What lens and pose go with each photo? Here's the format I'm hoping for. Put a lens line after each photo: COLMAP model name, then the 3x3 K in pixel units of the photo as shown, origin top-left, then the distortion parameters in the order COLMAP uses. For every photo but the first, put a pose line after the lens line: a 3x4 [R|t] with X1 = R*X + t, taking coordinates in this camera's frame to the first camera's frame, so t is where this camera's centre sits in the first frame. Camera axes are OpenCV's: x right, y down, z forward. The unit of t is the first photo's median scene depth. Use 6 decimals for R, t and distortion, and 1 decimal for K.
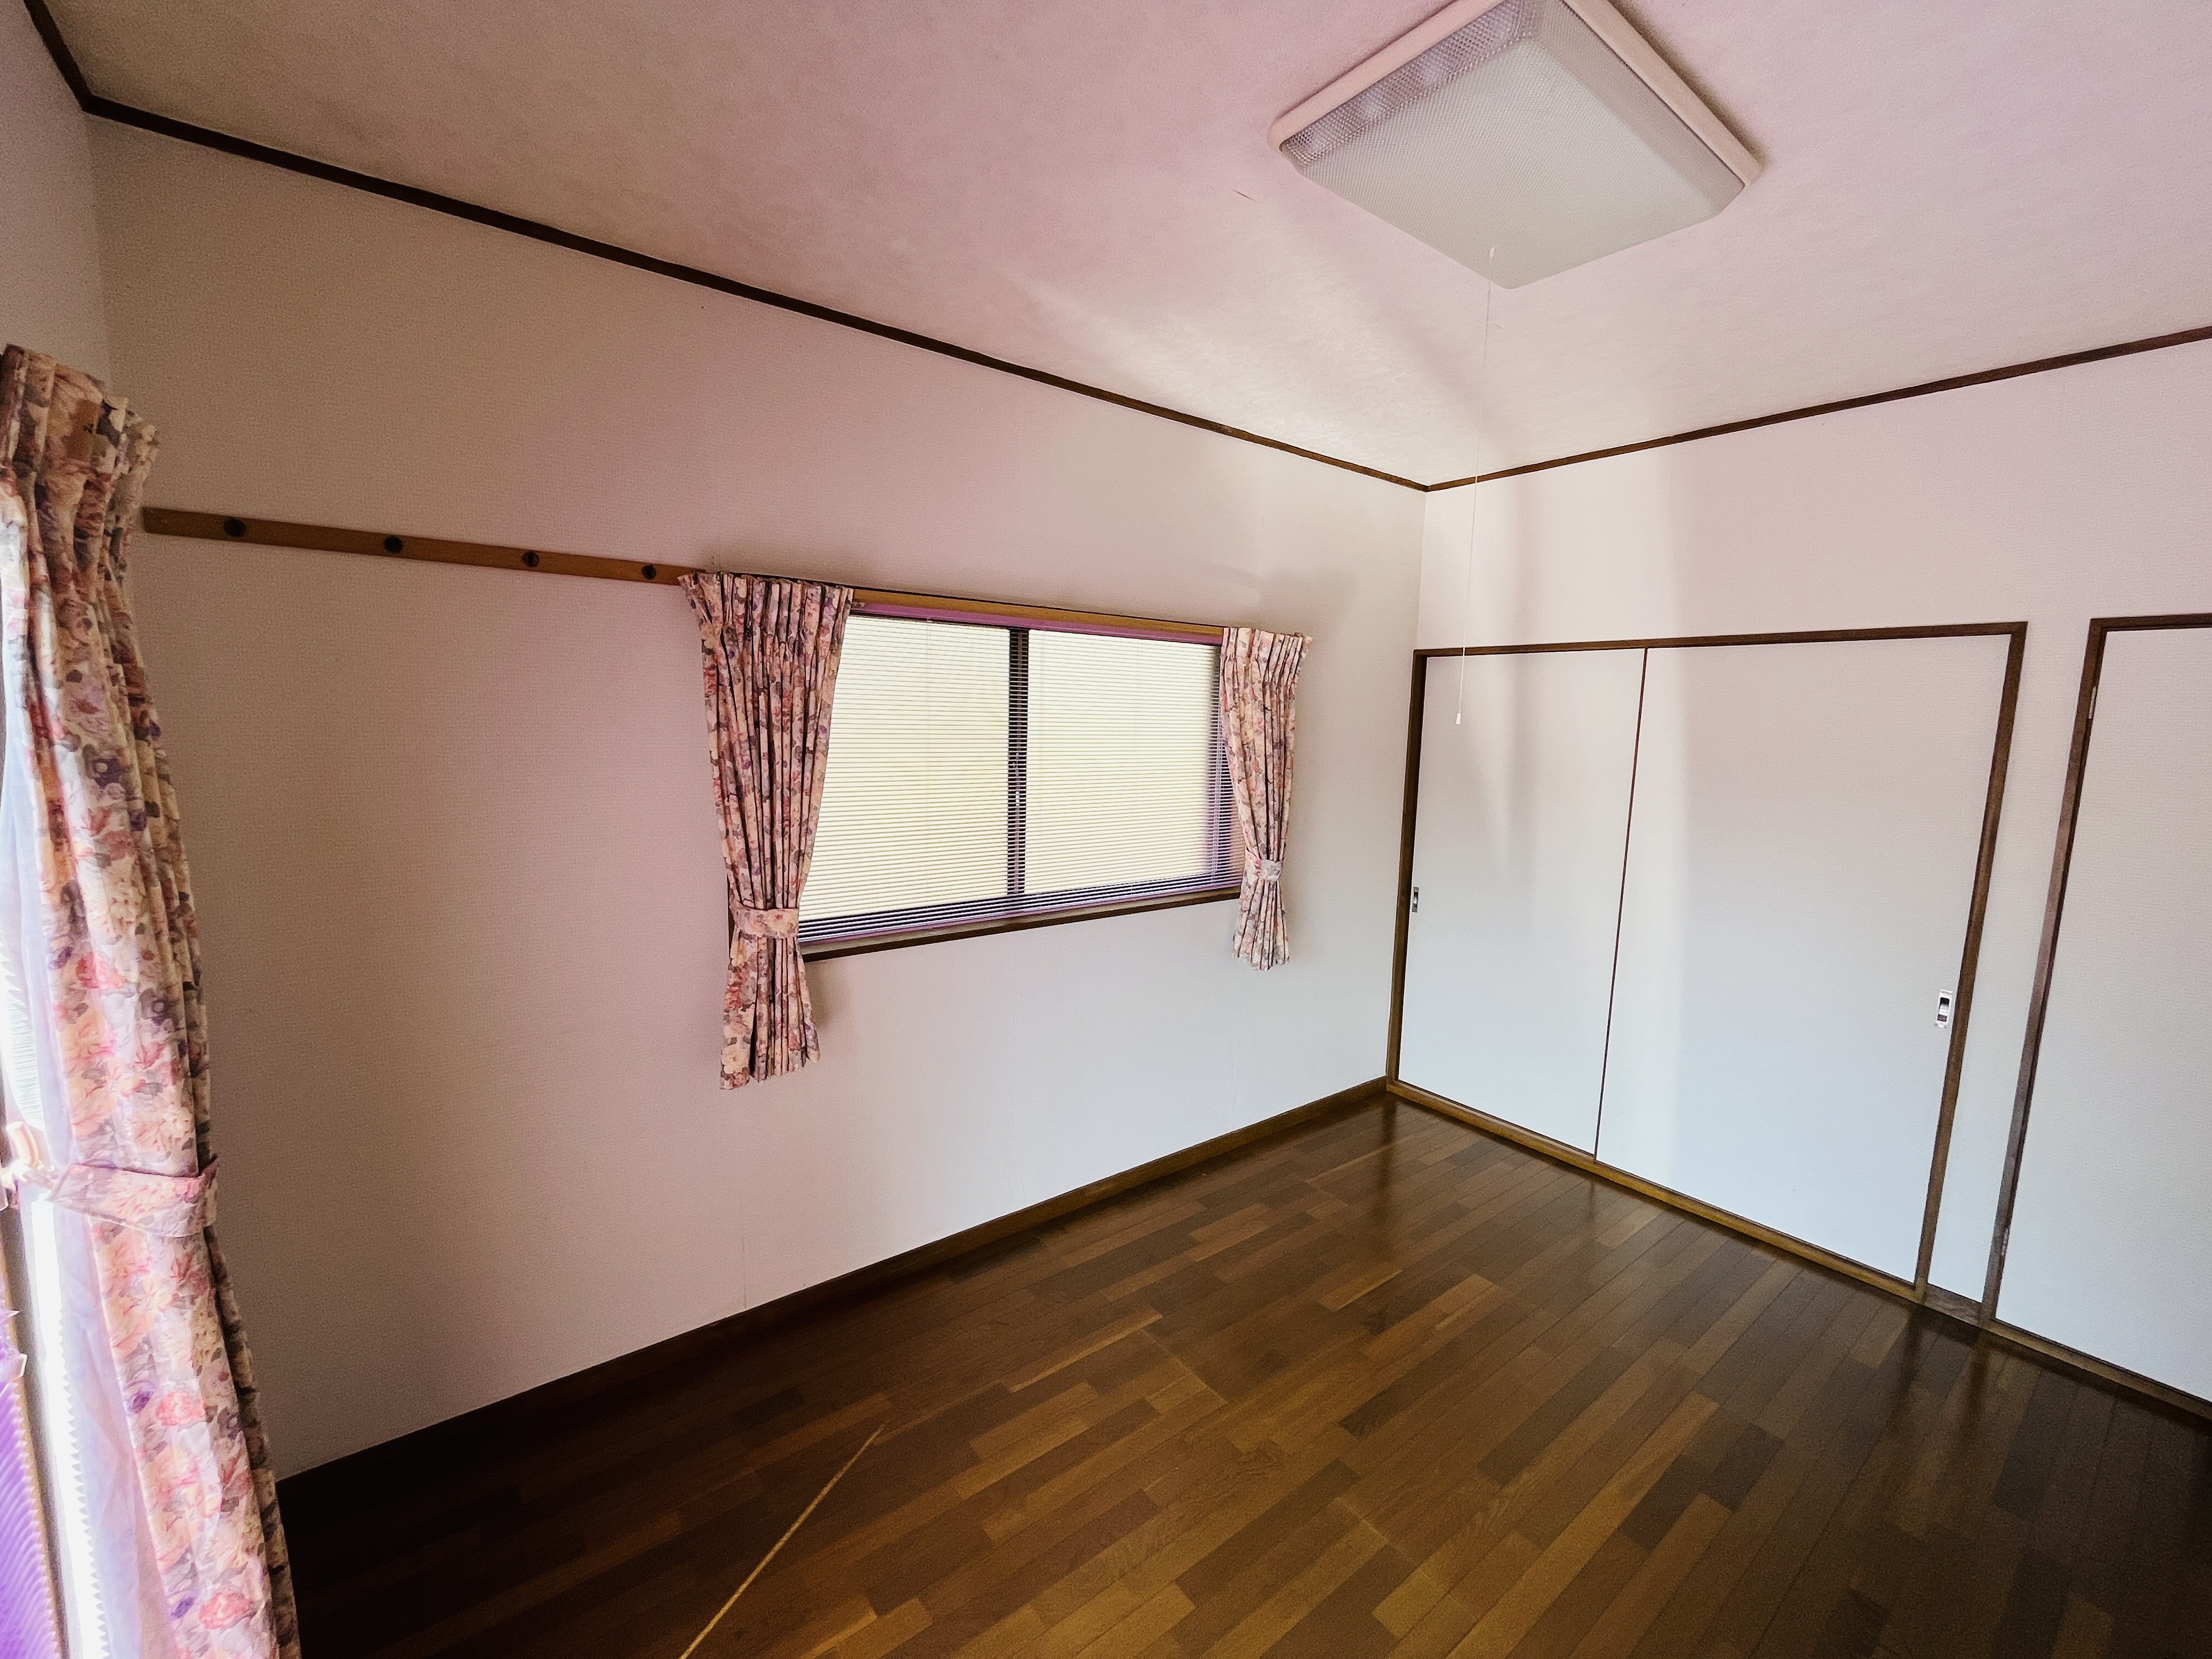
lens RADIAL K [[894.8, 0, 1106.0], [0, 894.8, 829.5], [0, 0, 1]] dist [0.000144, -0.000622]
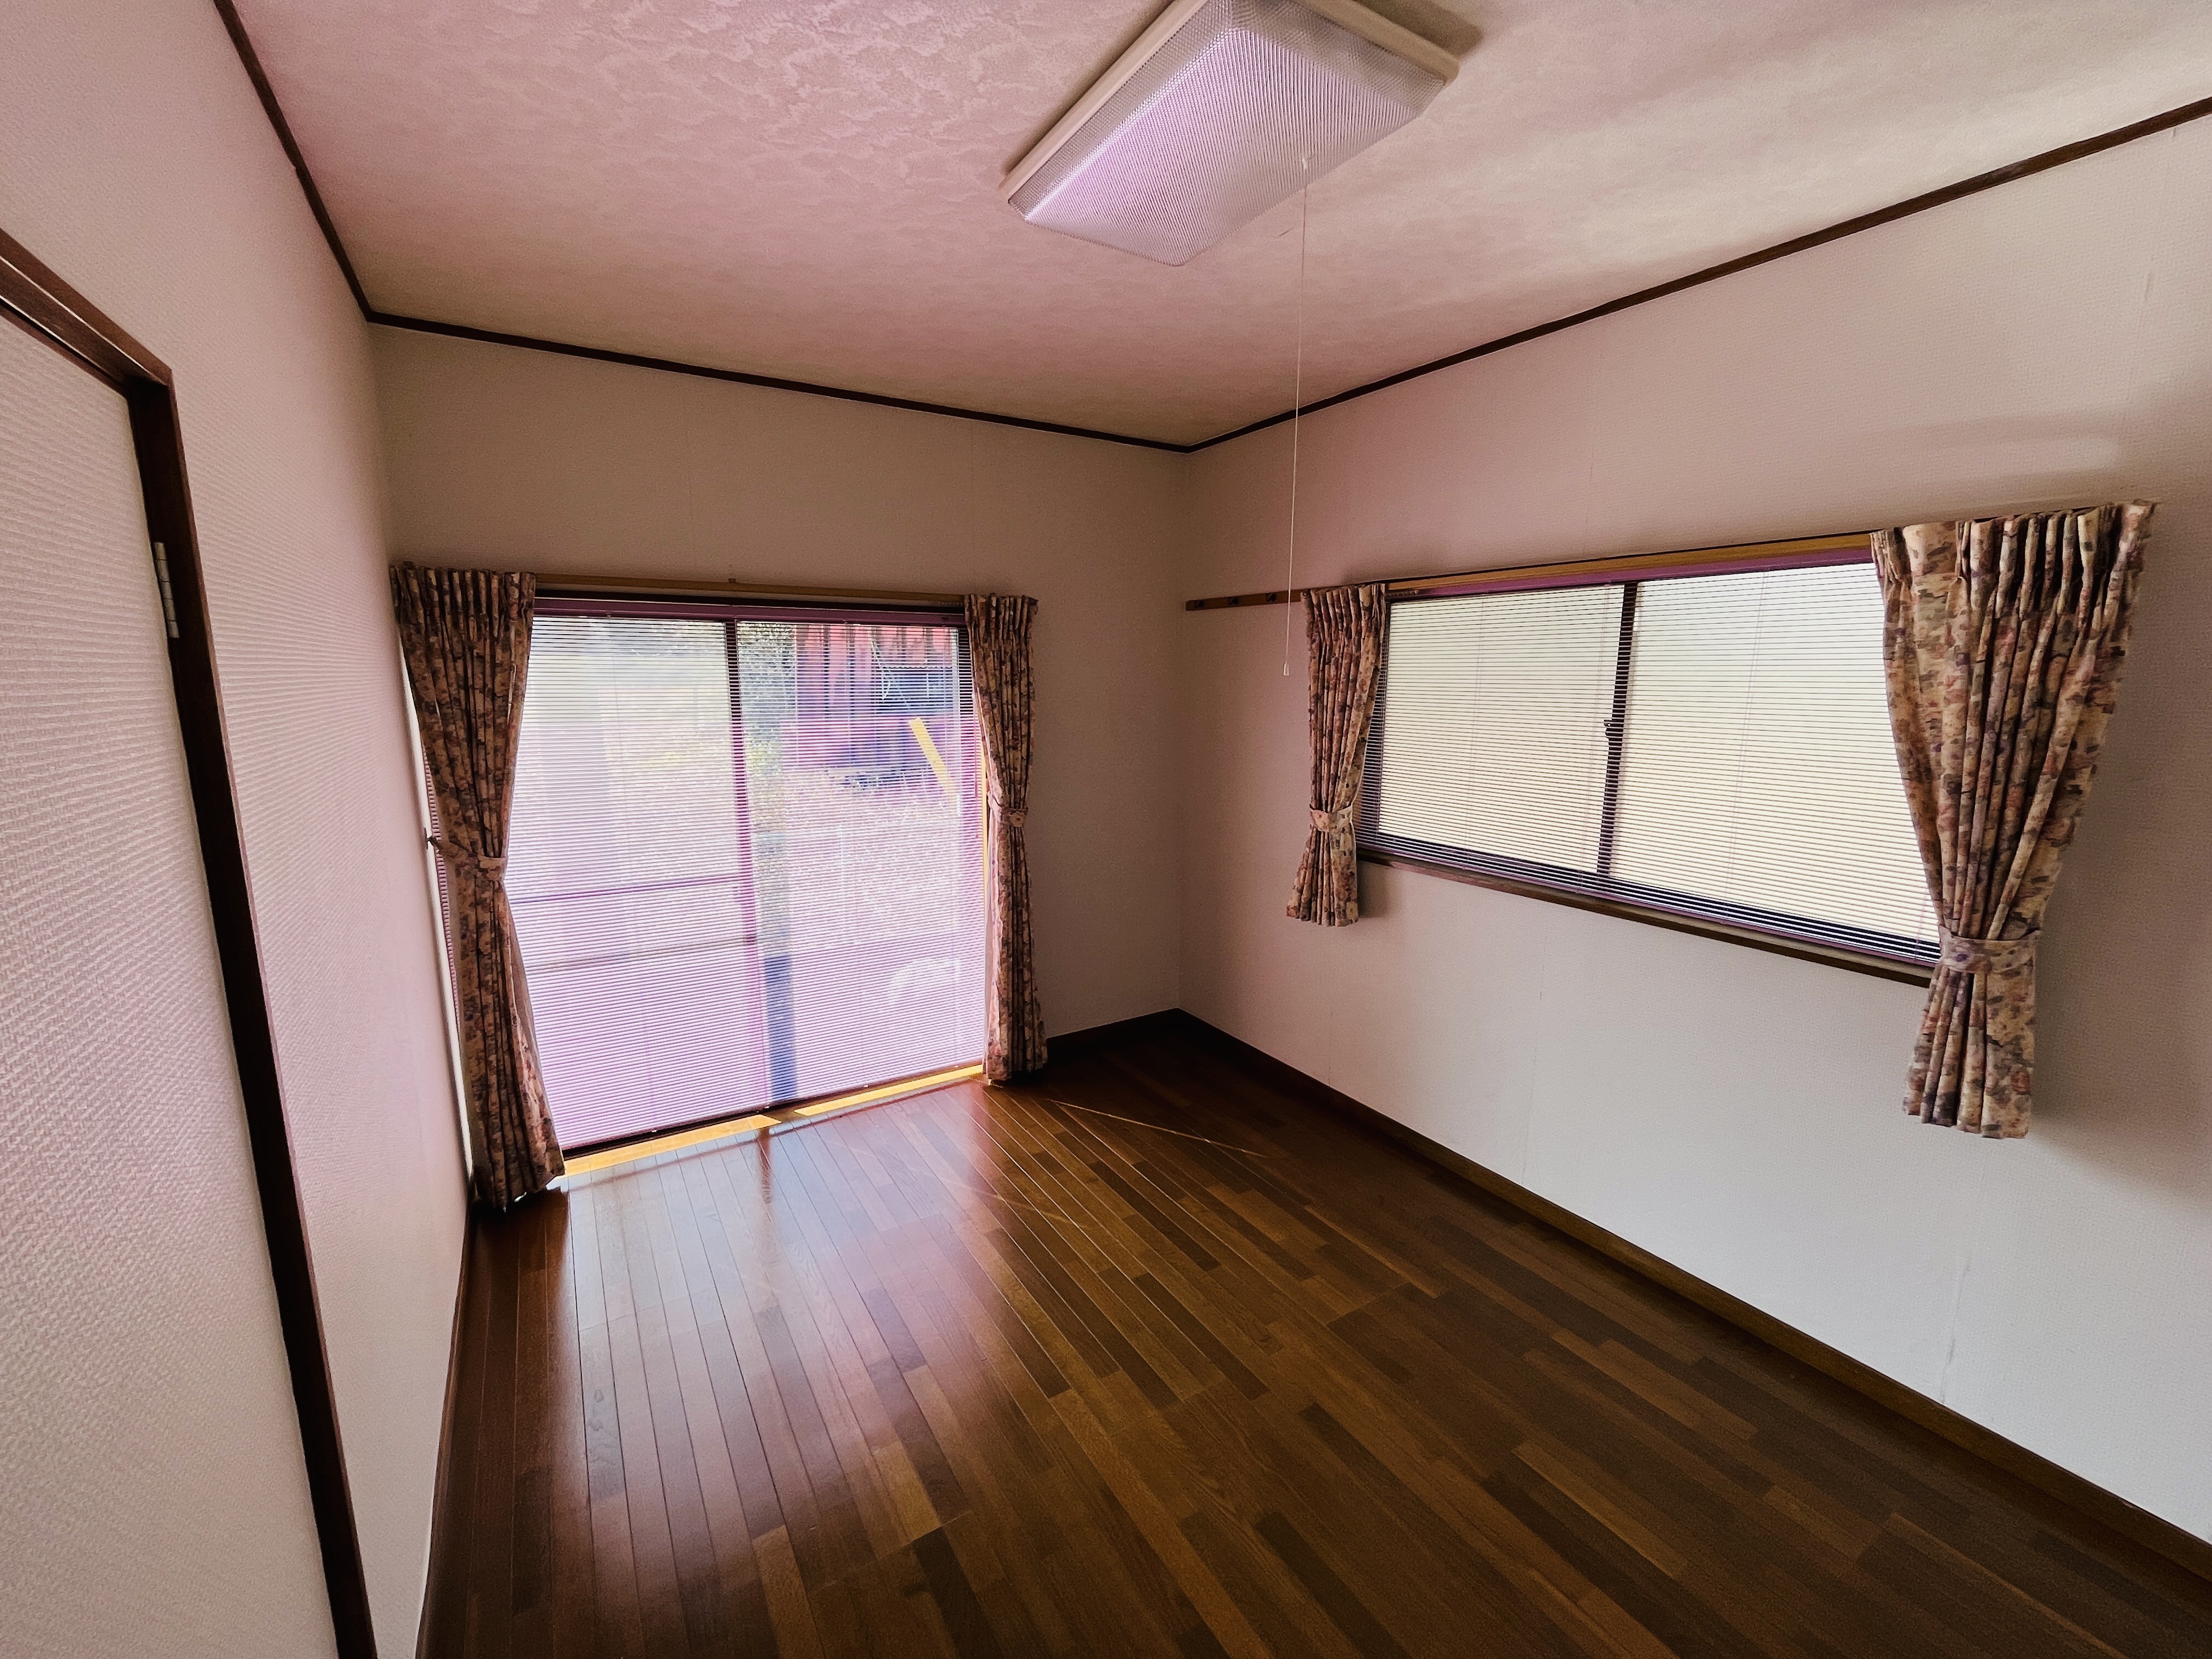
lens RADIAL K [[894.8, 0, 1106.0], [0, 894.8, 829.5], [0, 0, 1]] dist [0.000144, -0.000622]
pose [[-0.083380, 0.146263, -0.985726, 0.997356], [-0.133925, 0.978552, 0.156527, -0.058088], [0.987478, 0.145065, -0.062003, 0.649574]]
